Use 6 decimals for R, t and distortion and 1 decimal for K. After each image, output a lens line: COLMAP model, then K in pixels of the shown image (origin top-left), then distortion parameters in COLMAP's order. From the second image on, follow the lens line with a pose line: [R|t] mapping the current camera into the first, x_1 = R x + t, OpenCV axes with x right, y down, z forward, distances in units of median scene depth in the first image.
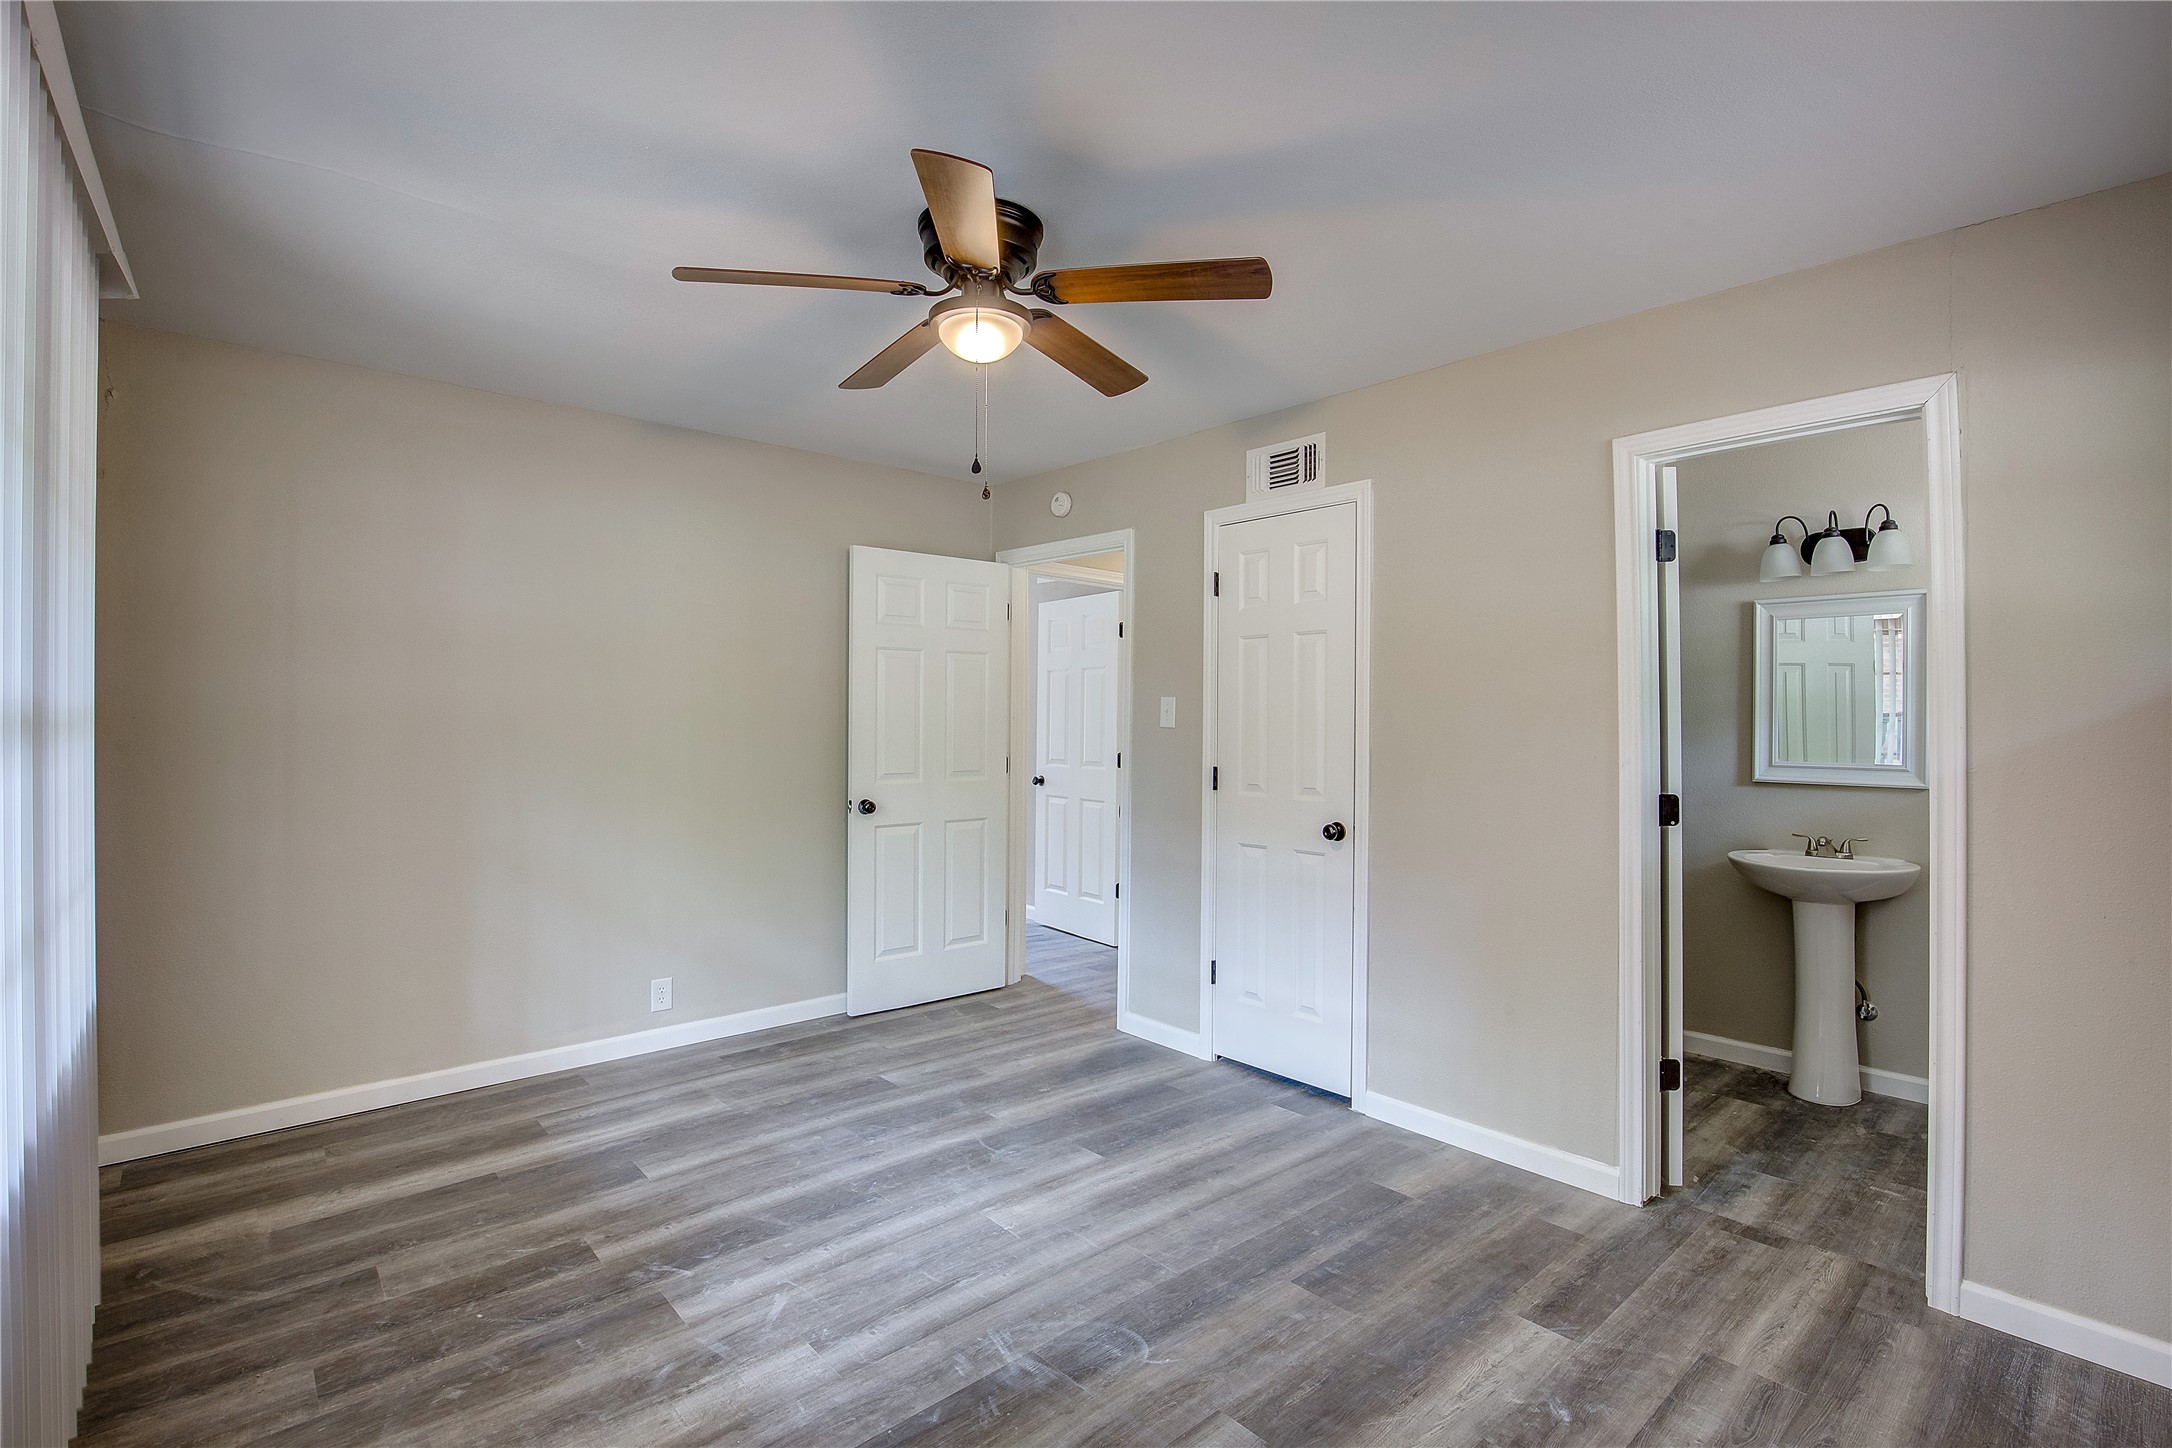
lens RADIAL K [[1008.1, 0, 1074.7], [0, 1008.1, 719.1], [0, 0, 1]] dist [-0.011542, 0.000862]
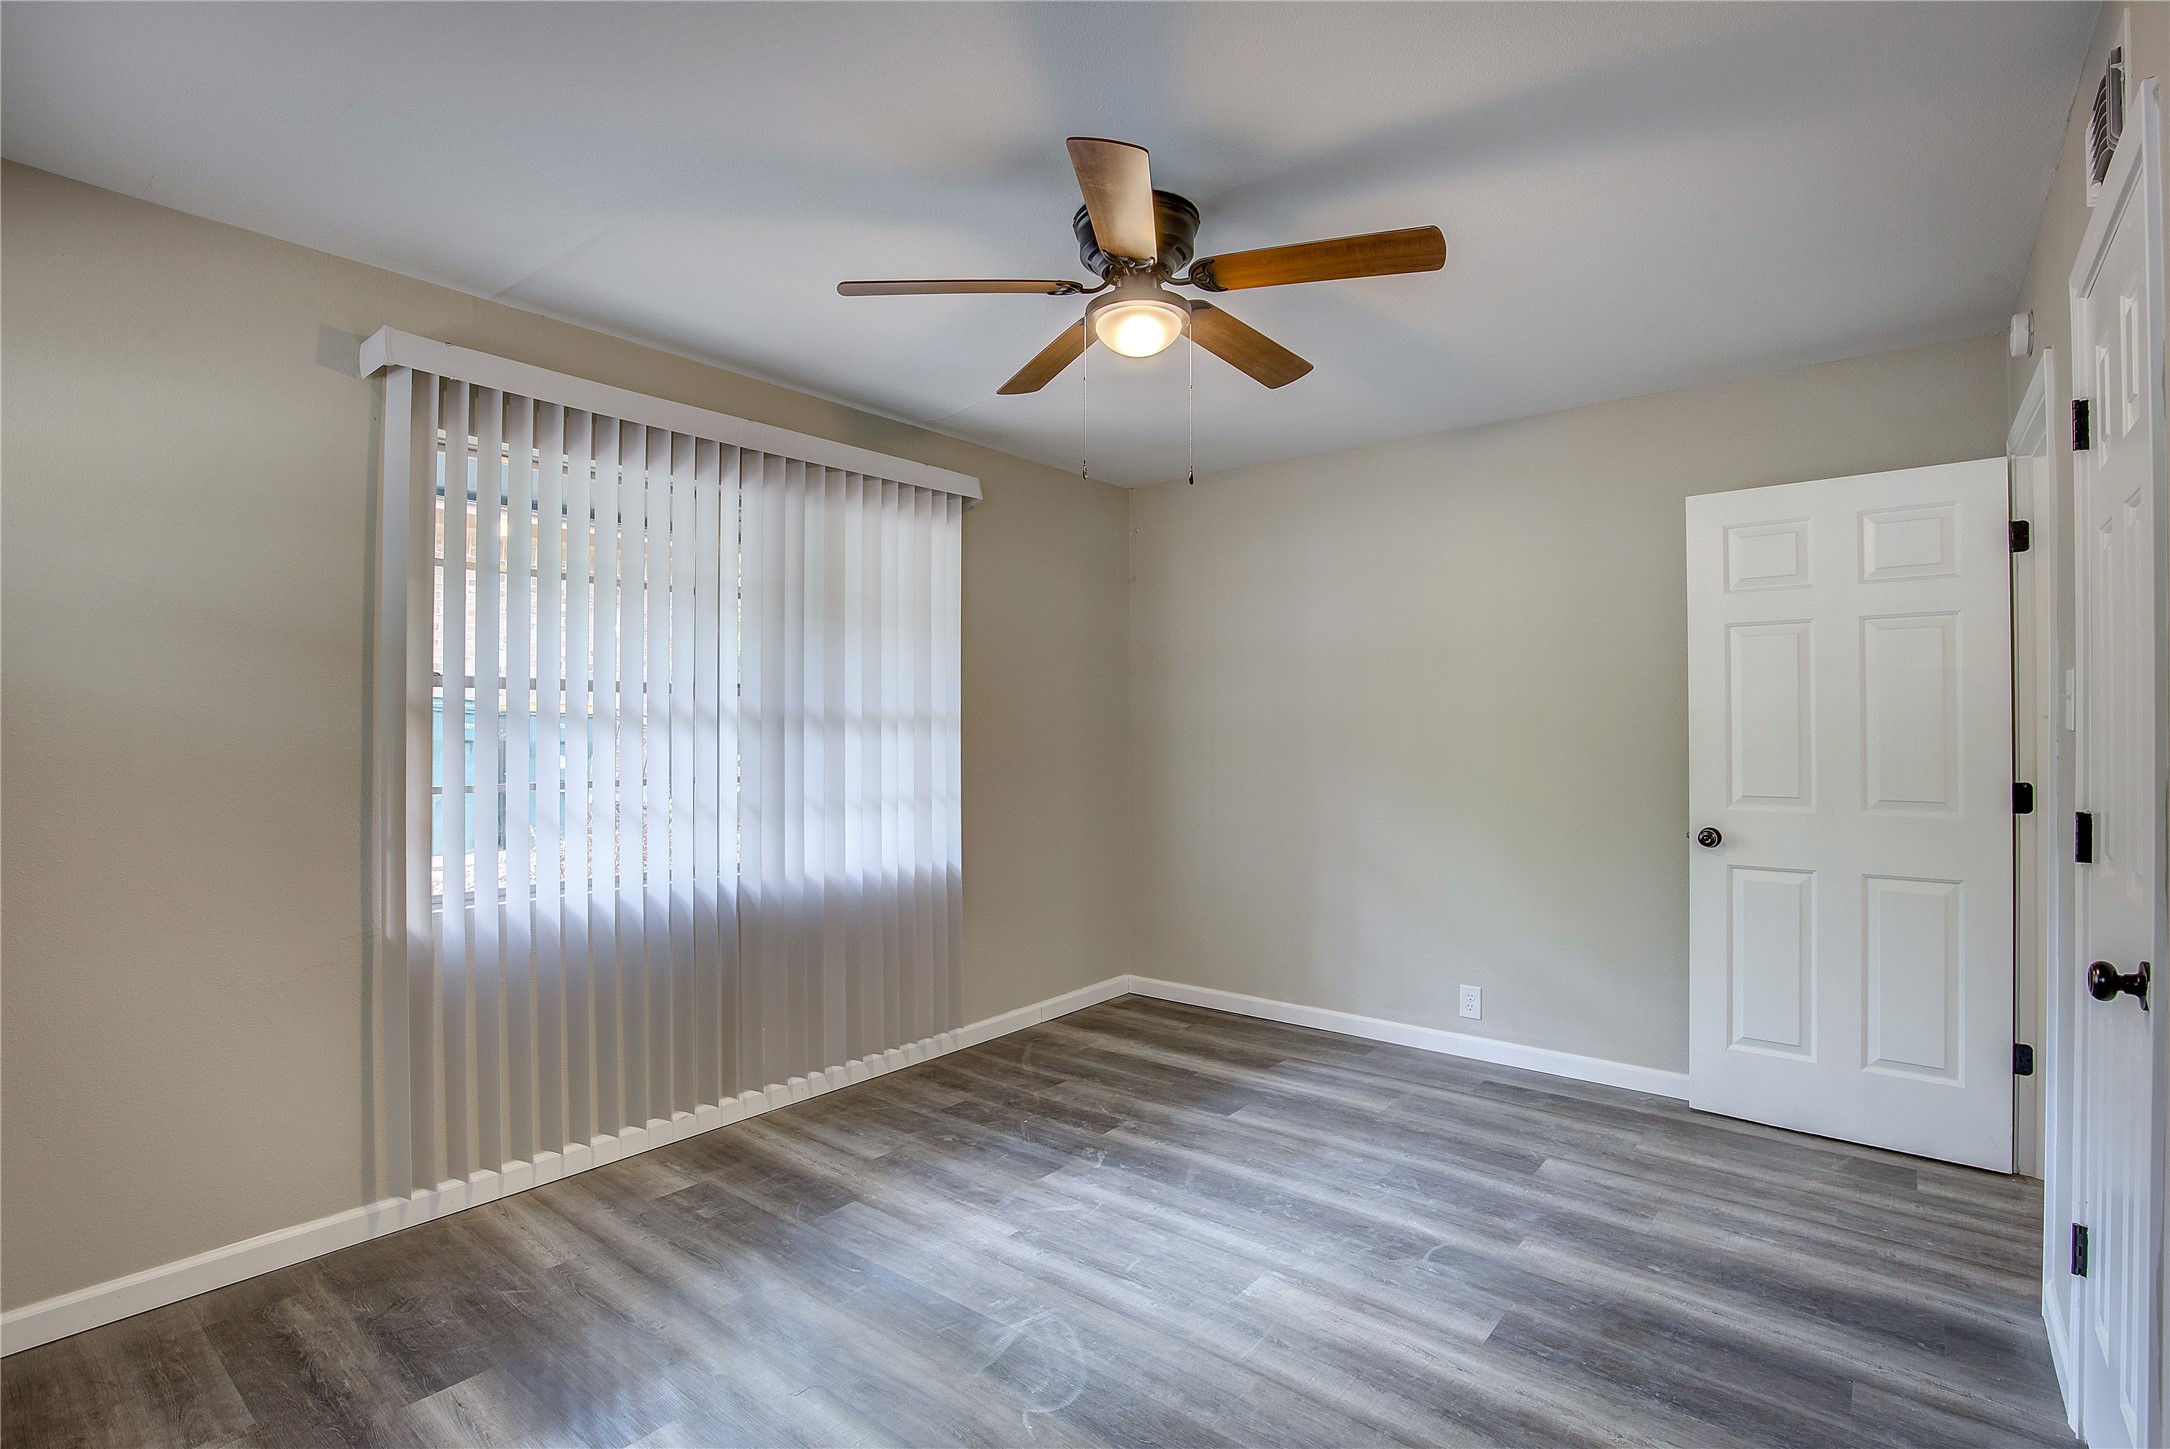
lens RADIAL K [[1007.2, 0, 1083.4], [0, 1007.2, 728.0], [0, 0, 1]] dist [-0.011542, 0.000862]
pose [[0.166193, -0.011027, -0.986032, 0.616914], [0.008558, 0.999916, -0.009739, 0.010788], [0.986056, -0.006820, 0.166273, 0.556316]]
